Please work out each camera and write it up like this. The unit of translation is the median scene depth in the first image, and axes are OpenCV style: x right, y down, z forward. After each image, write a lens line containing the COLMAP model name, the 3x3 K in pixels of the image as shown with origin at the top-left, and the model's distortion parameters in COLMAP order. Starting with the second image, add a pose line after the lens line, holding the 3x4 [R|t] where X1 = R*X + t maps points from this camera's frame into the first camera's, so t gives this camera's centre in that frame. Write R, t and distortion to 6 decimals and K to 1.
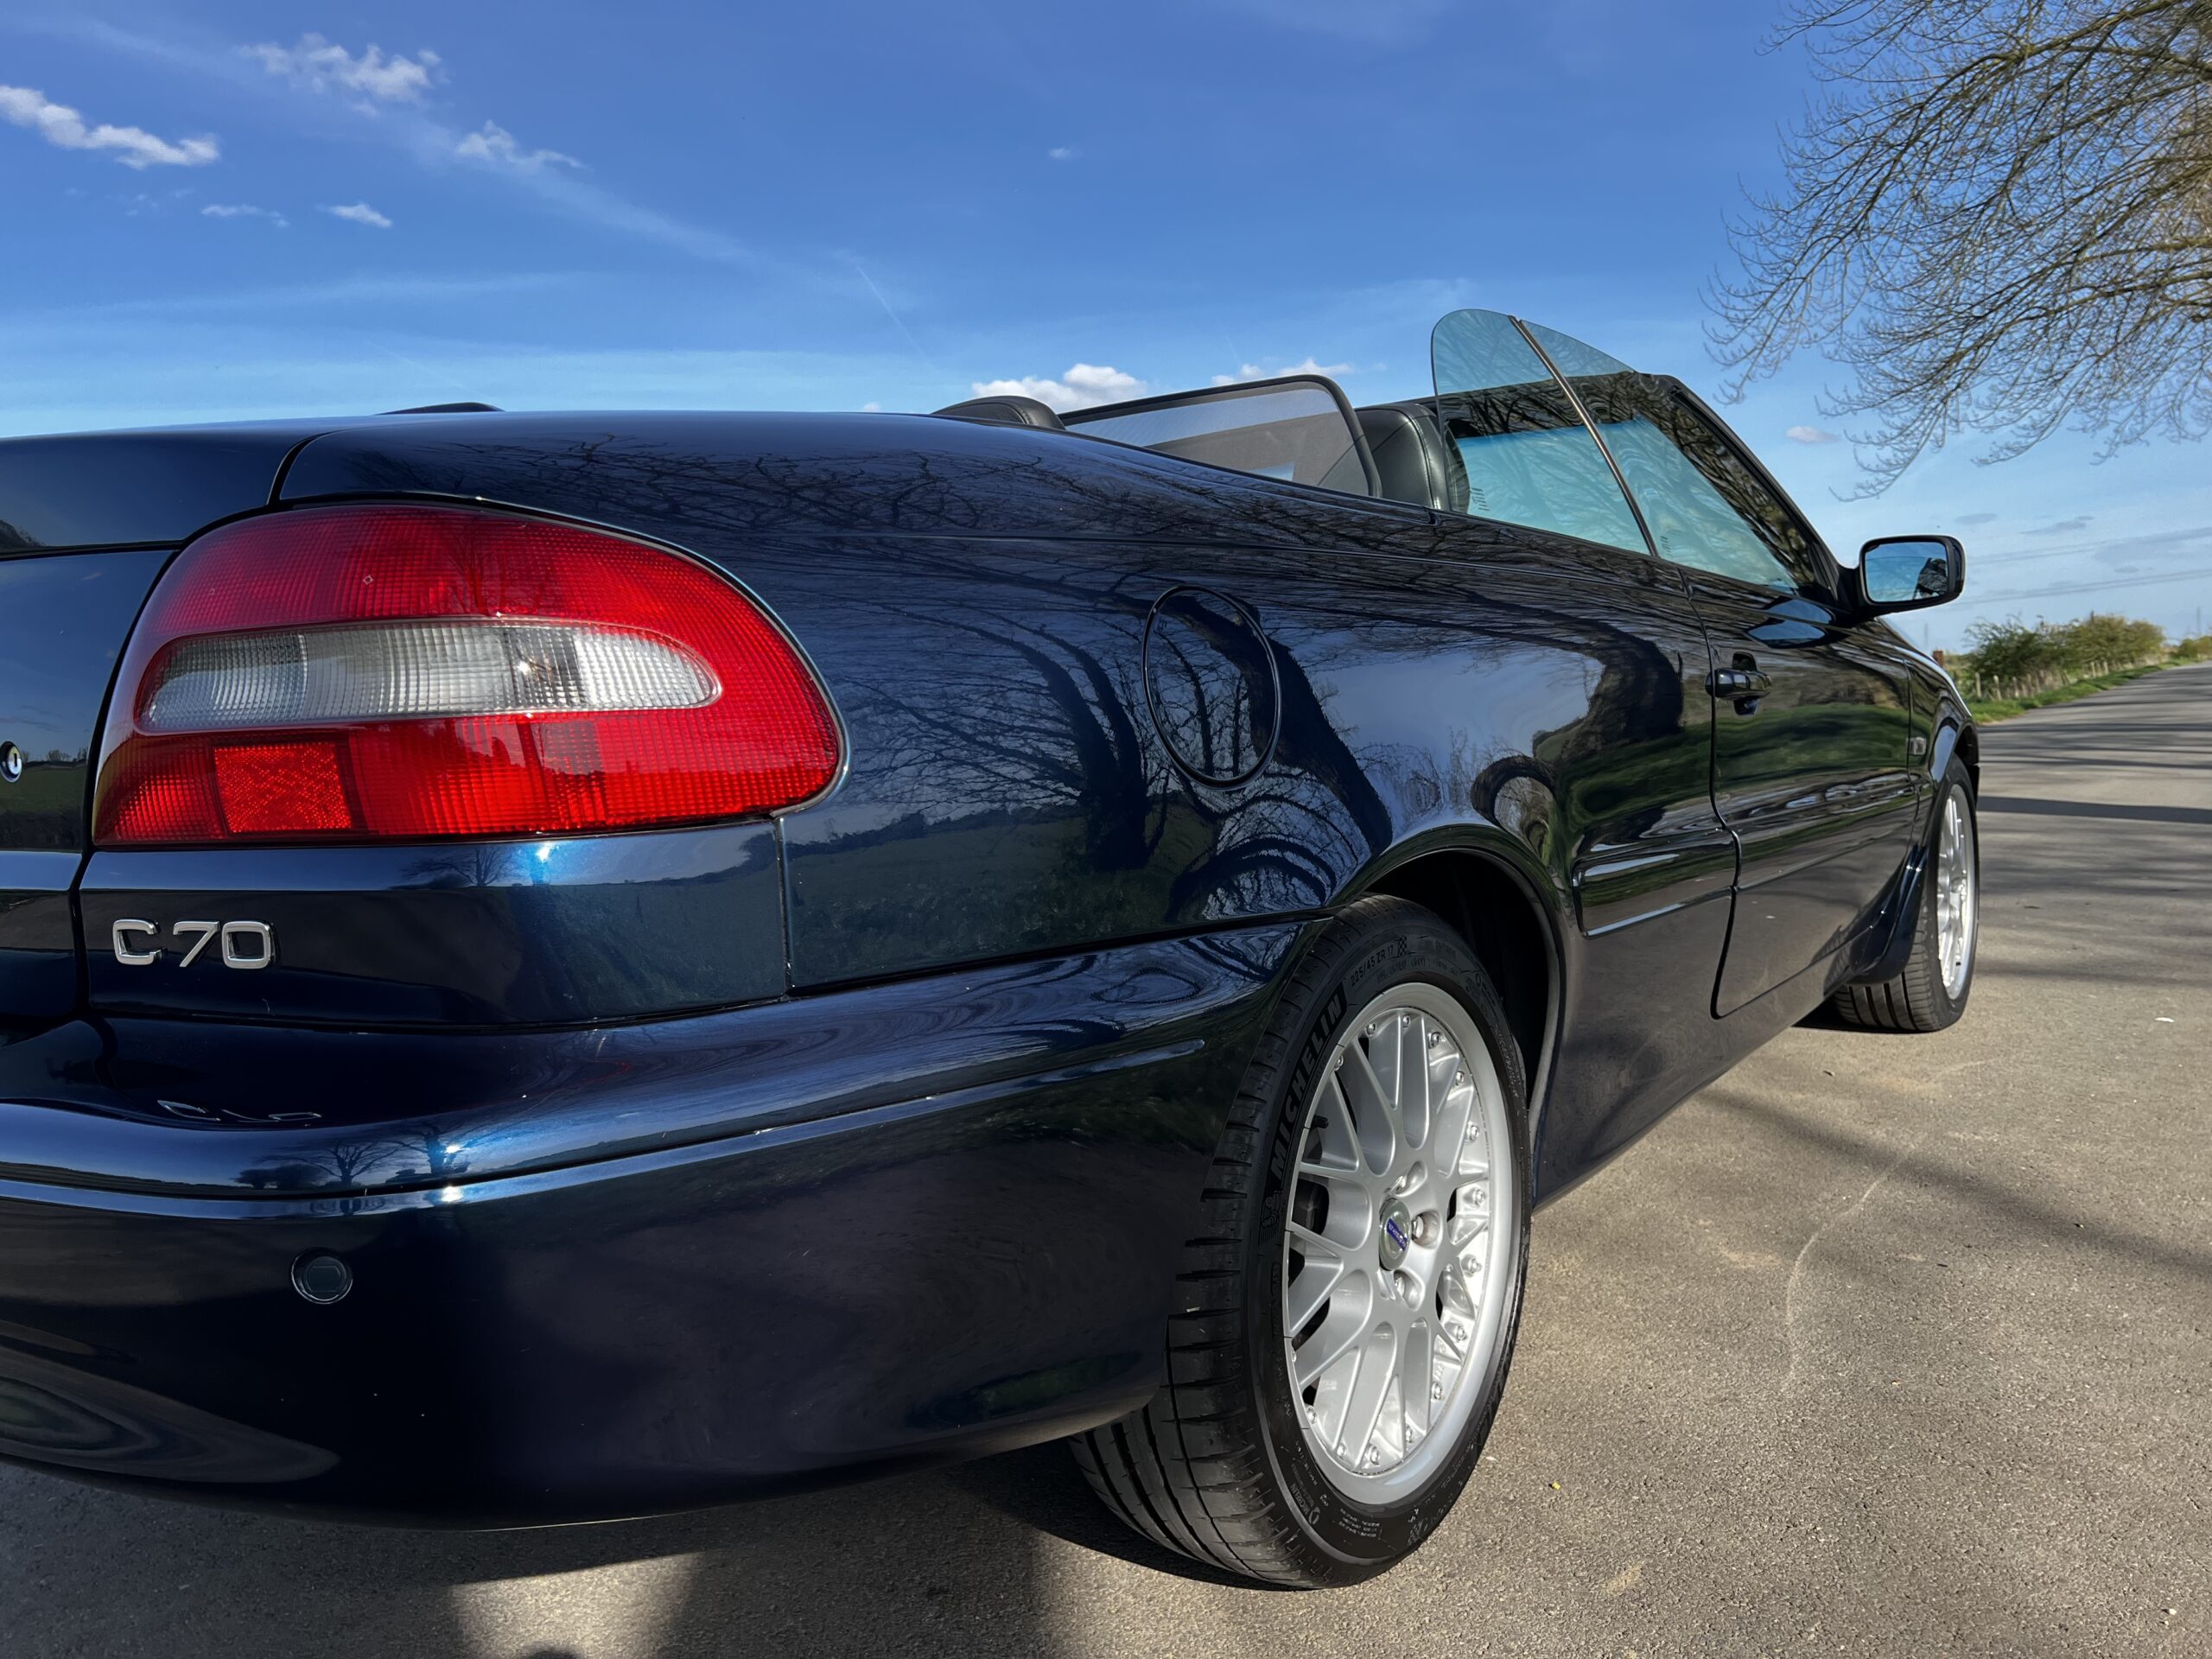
lens RADIAL K [[1666.9, 0, 1094.1], [0, 1666.9, 835.9], [0, 0, 1]] dist [0.040597, -0.051317]
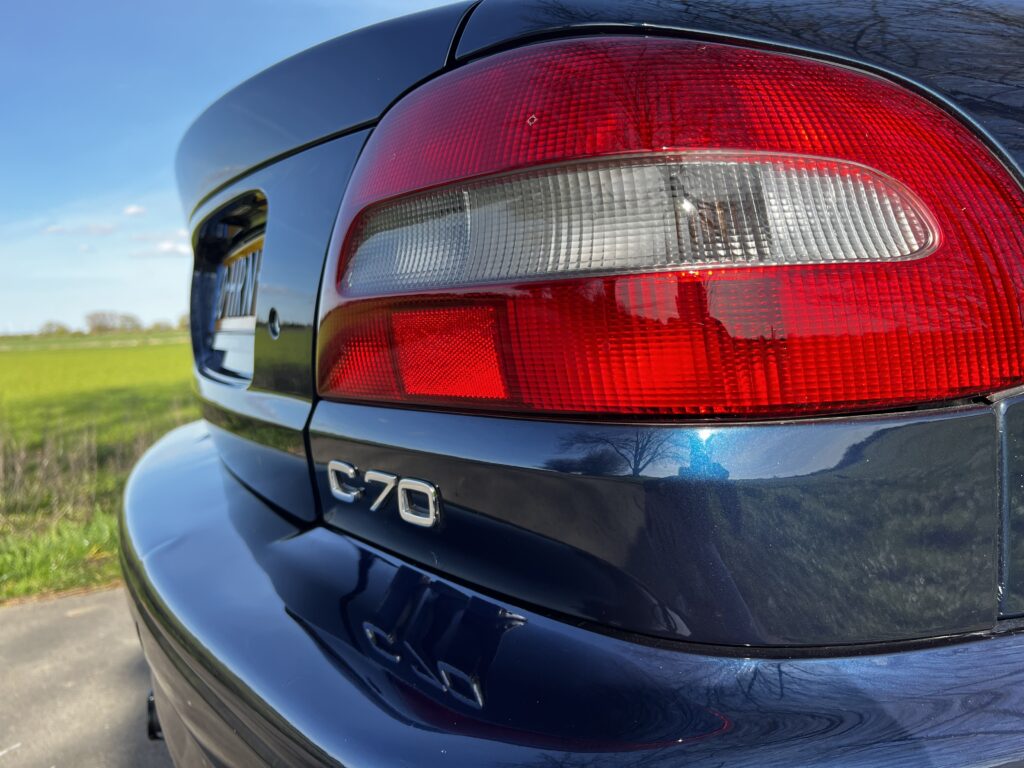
lens RADIAL K [[771.7, 0, 506.5], [0, 771.7, 387.0], [0, 0, 1]] dist [0.040597, -0.051317]
pose [[0.892983, 0.047078, -0.447621, -0.247029], [-0.028474, 0.998432, 0.048205, -0.030925], [0.449189, -0.030301, 0.892923, 0.603972]]
